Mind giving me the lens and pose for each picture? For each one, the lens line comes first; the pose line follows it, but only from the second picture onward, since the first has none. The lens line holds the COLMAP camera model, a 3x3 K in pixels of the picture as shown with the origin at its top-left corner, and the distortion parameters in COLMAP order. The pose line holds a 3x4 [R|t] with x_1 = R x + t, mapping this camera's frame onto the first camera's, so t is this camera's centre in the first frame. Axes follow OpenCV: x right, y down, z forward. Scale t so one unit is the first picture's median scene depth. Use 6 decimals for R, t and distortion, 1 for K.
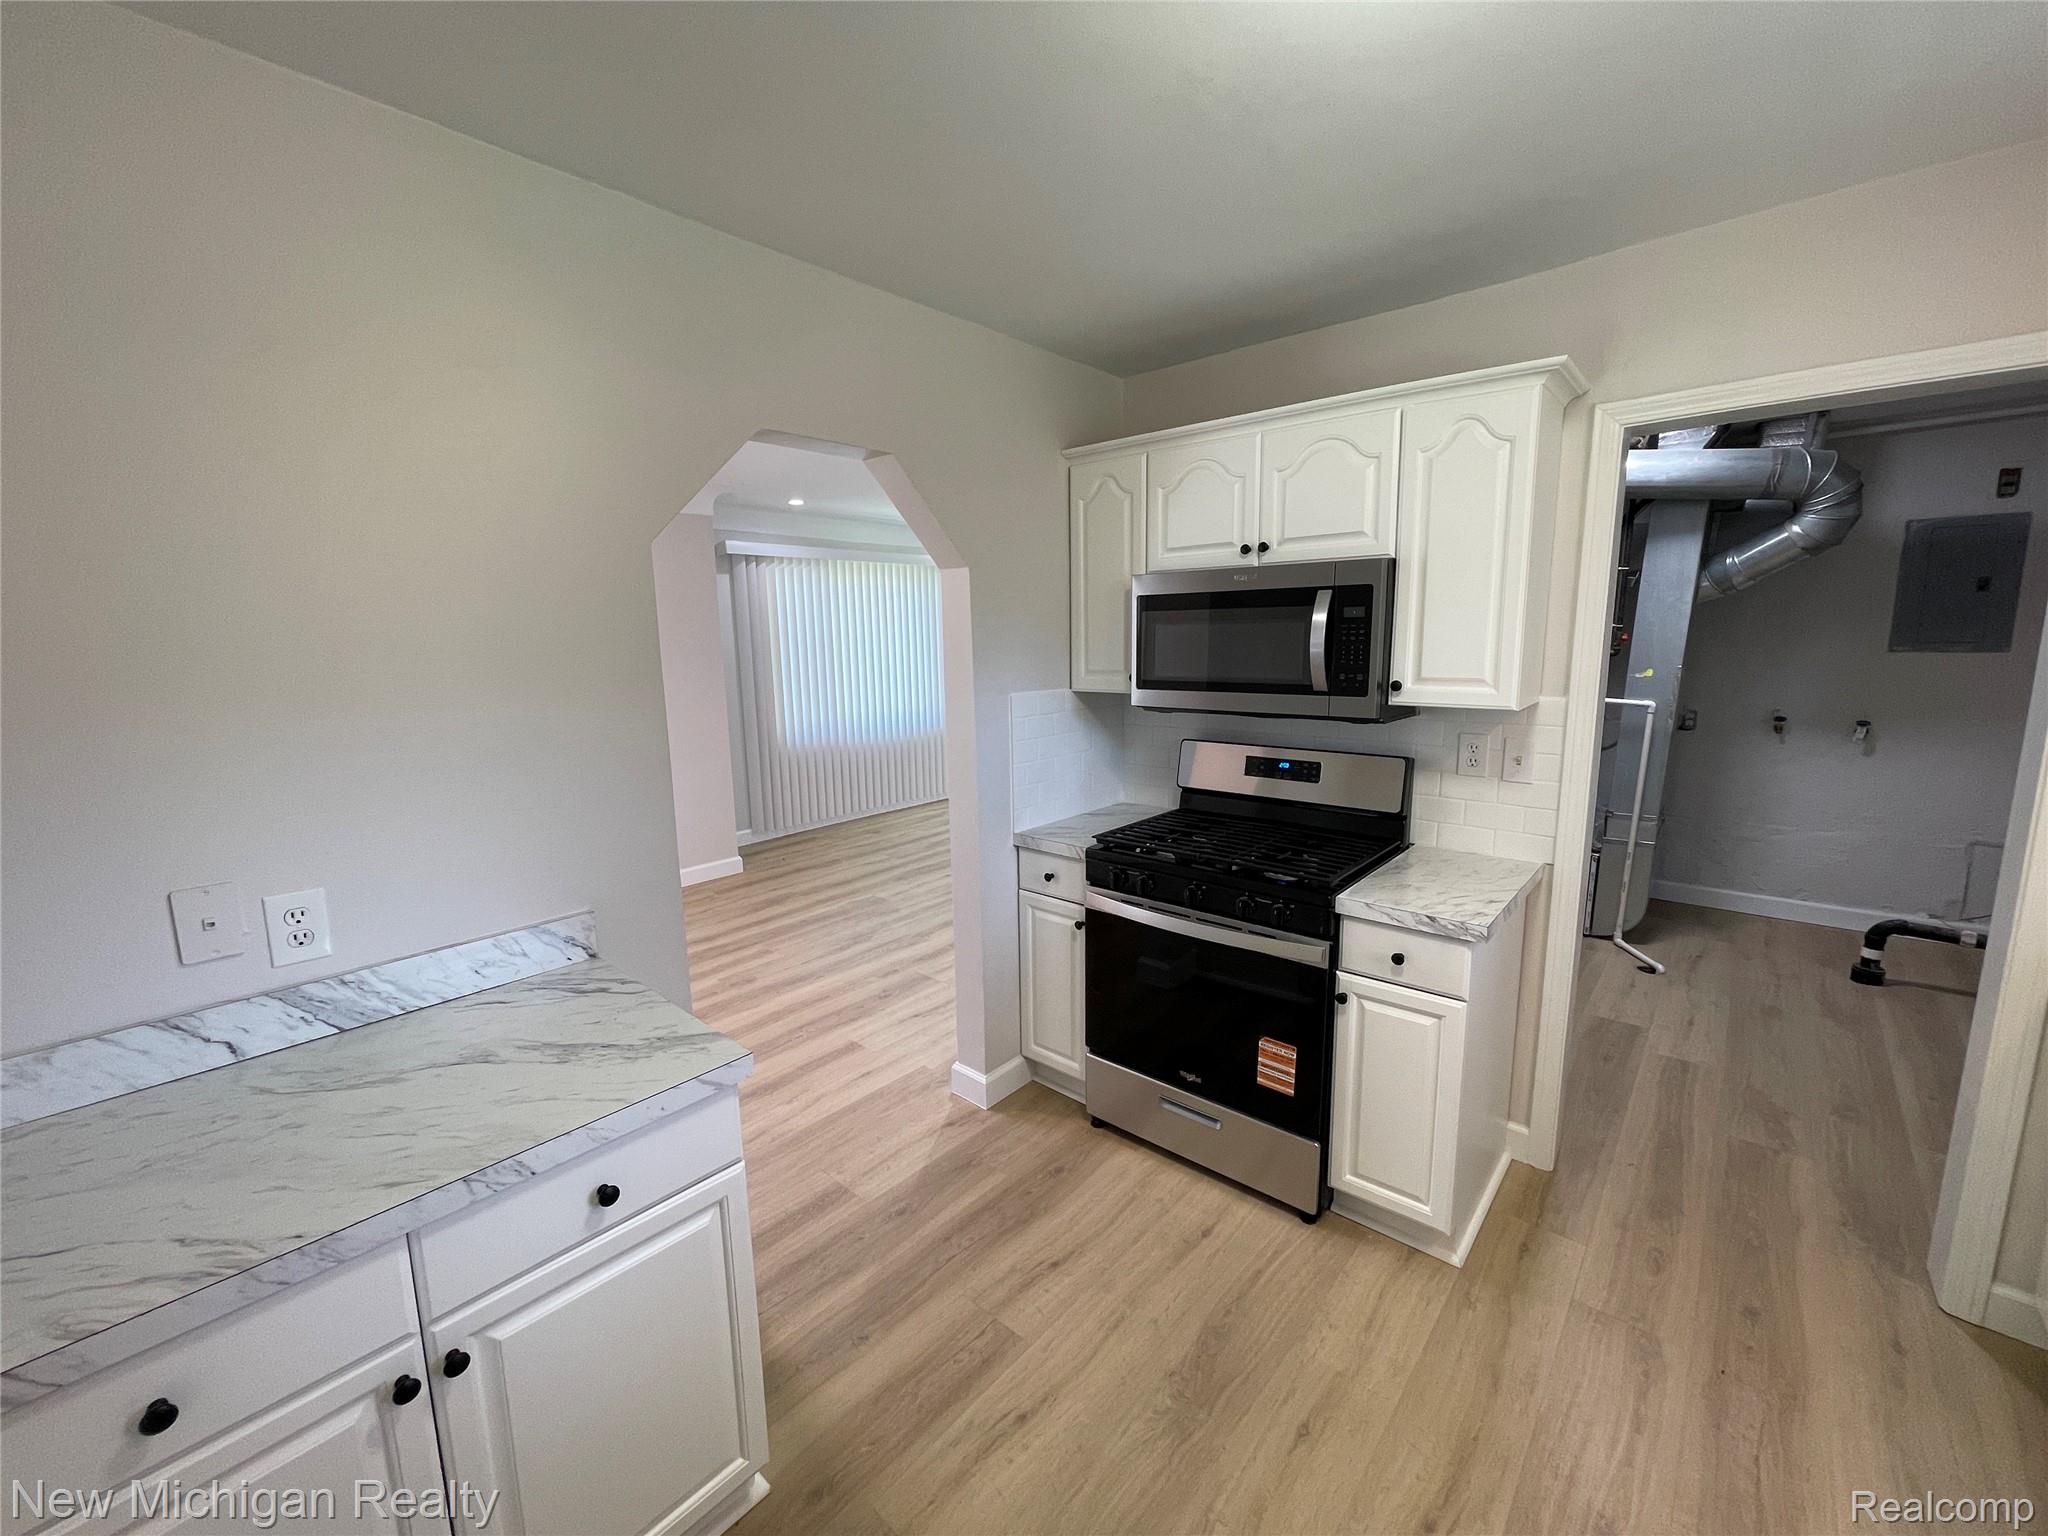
lens RADIAL K [[832.6, 0, 1024.0], [0, 832.6, 768.0], [0, 0, 1]] dist [-0.007989, 0.004753]
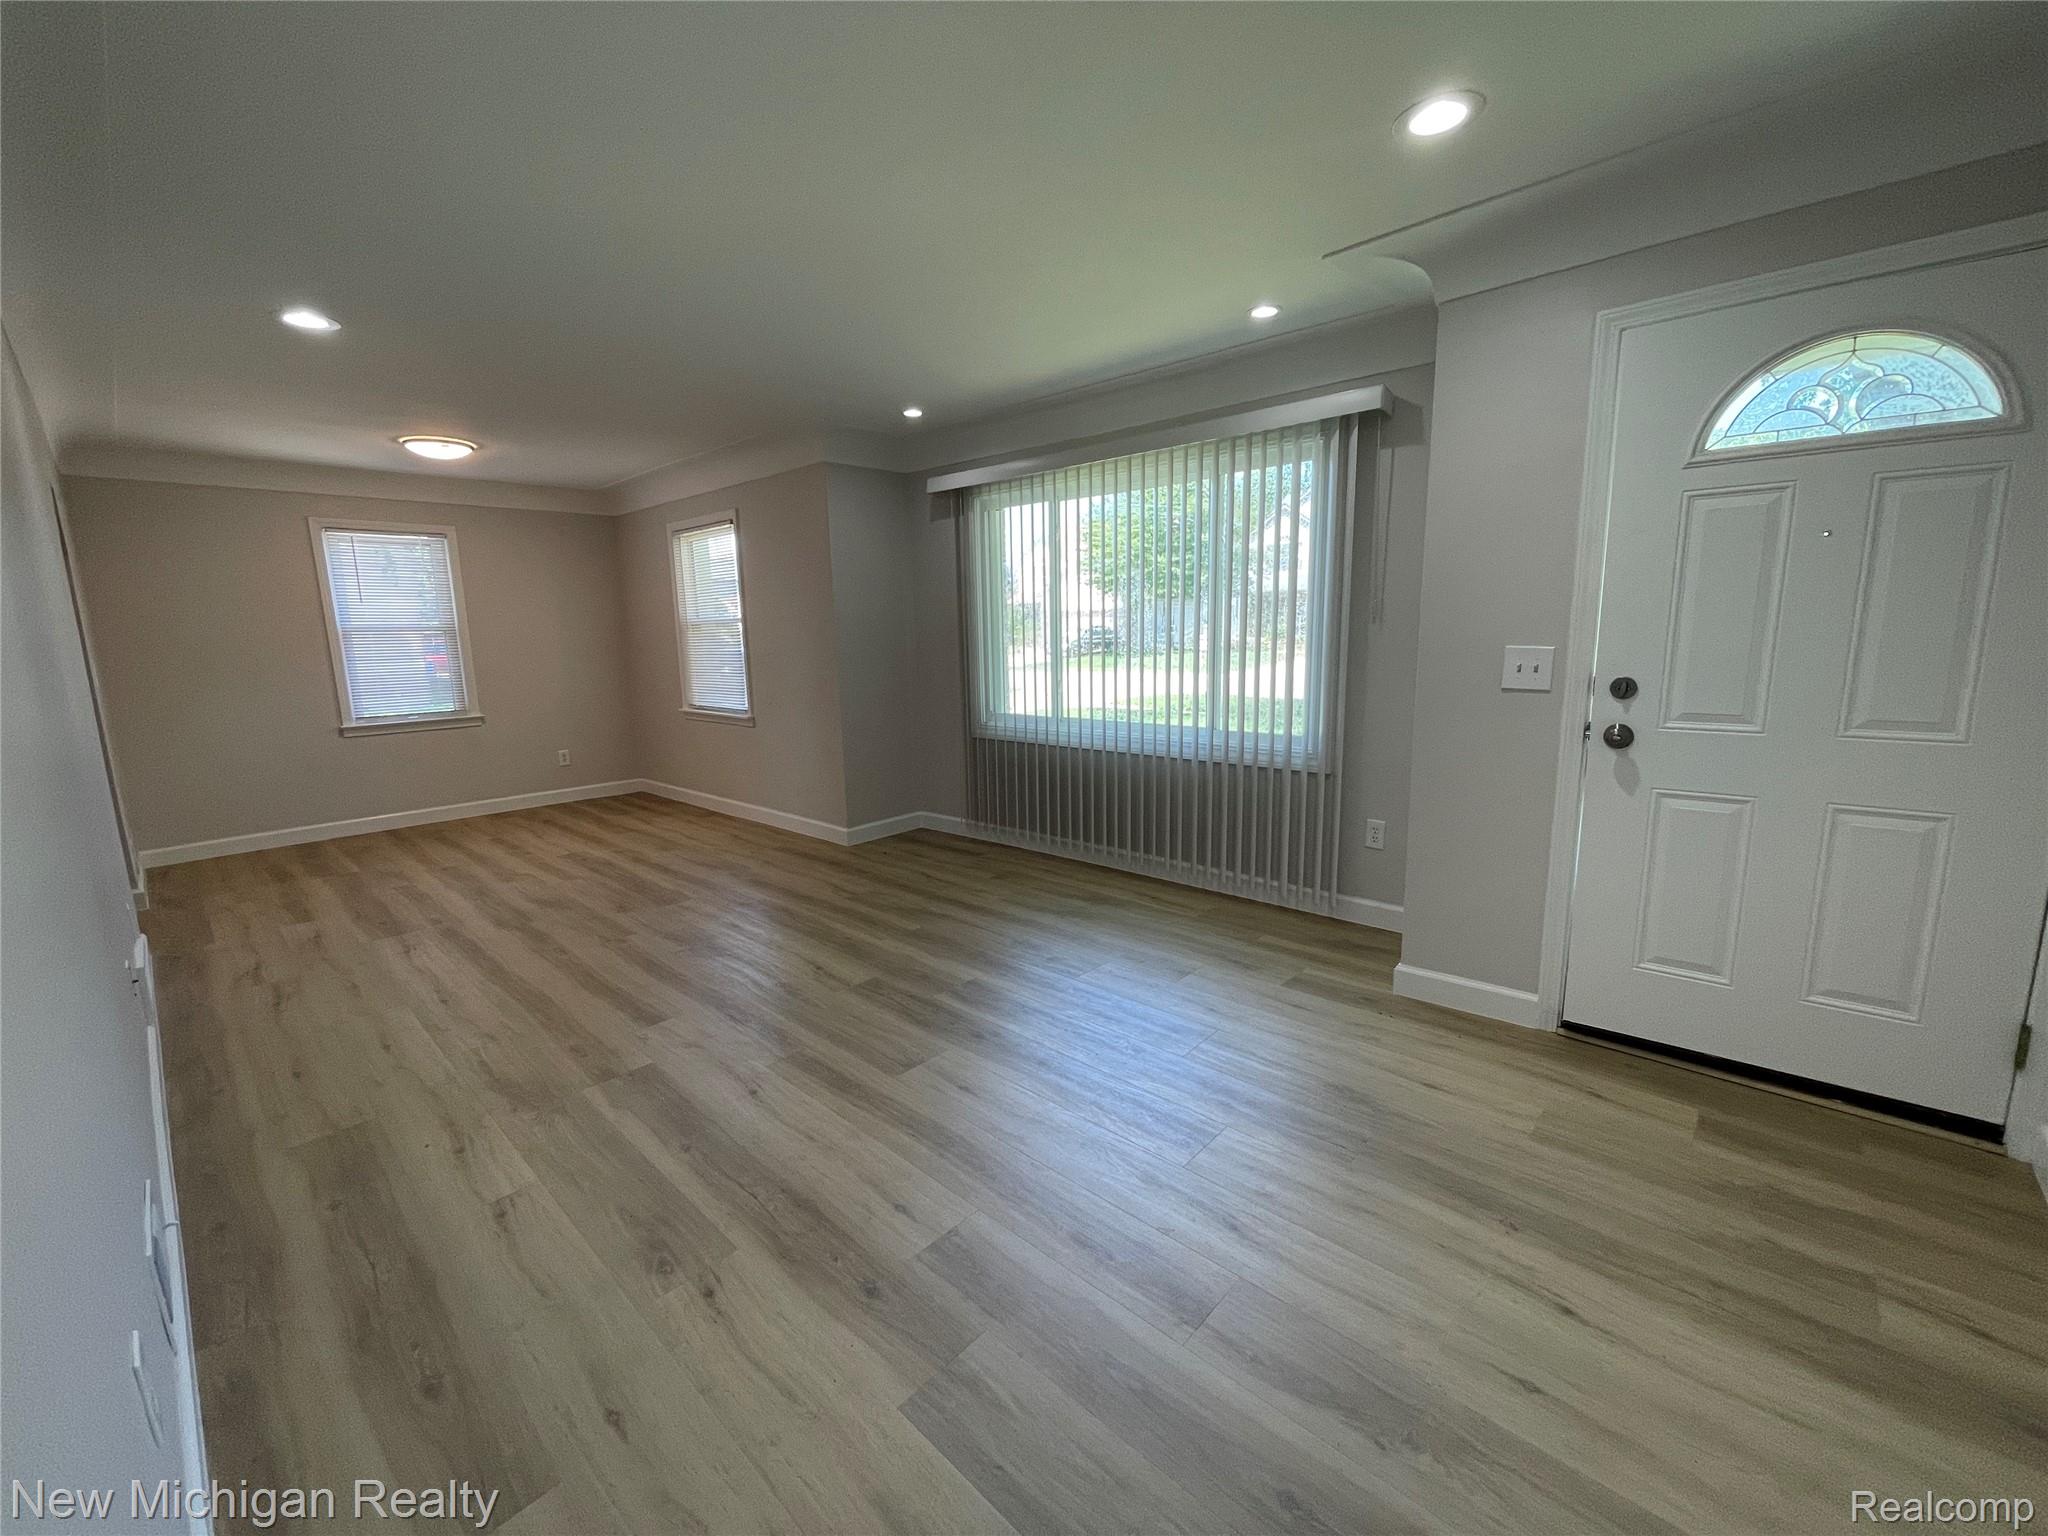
lens RADIAL K [[832.6, 0, 1024.0], [0, 832.6, 768.0], [0, 0, 1]] dist [-0.007989, 0.004753]
pose [[-0.025547, 0.189491, -0.981550, 0.641622], [-0.141449, 0.971307, 0.191195, -0.193178], [0.989616, 0.143724, 0.001989, 1.355539]]
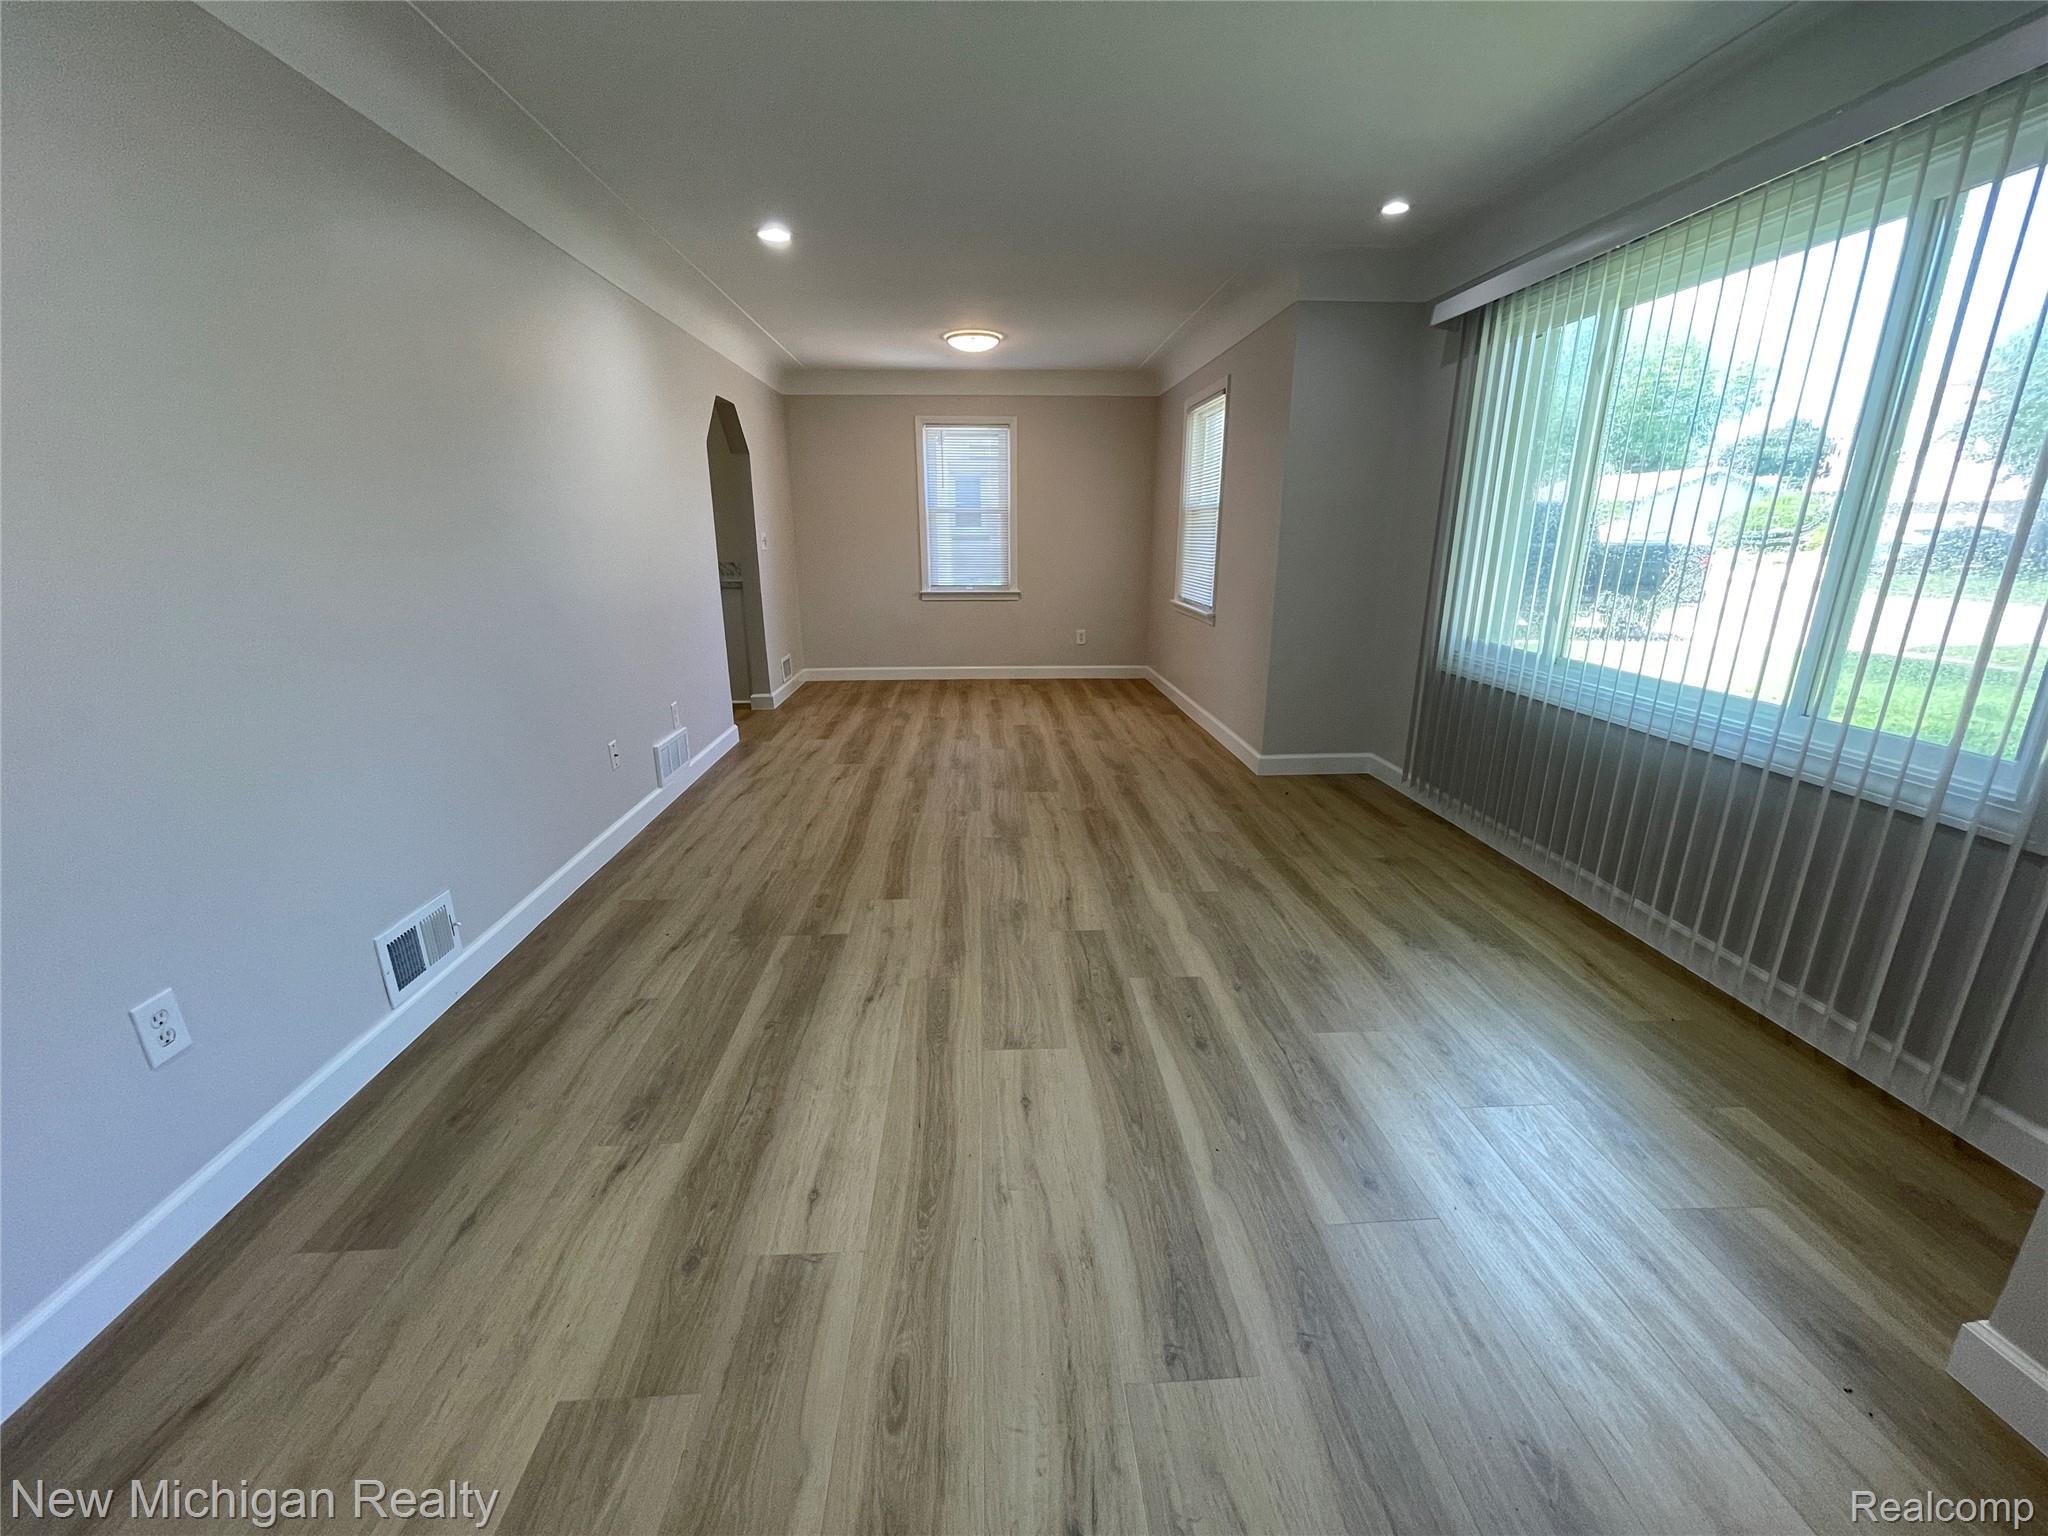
lens RADIAL K [[832.6, 0, 1024.0], [0, 832.6, 768.0], [0, 0, 1]] dist [-0.007989, 0.004753]
pose [[-0.717234, 0.212084, -0.663774, 0.411291], [-0.100611, 0.911060, 0.399810, -0.208053], [0.689531, 0.353540, -0.632105, 1.546669]]
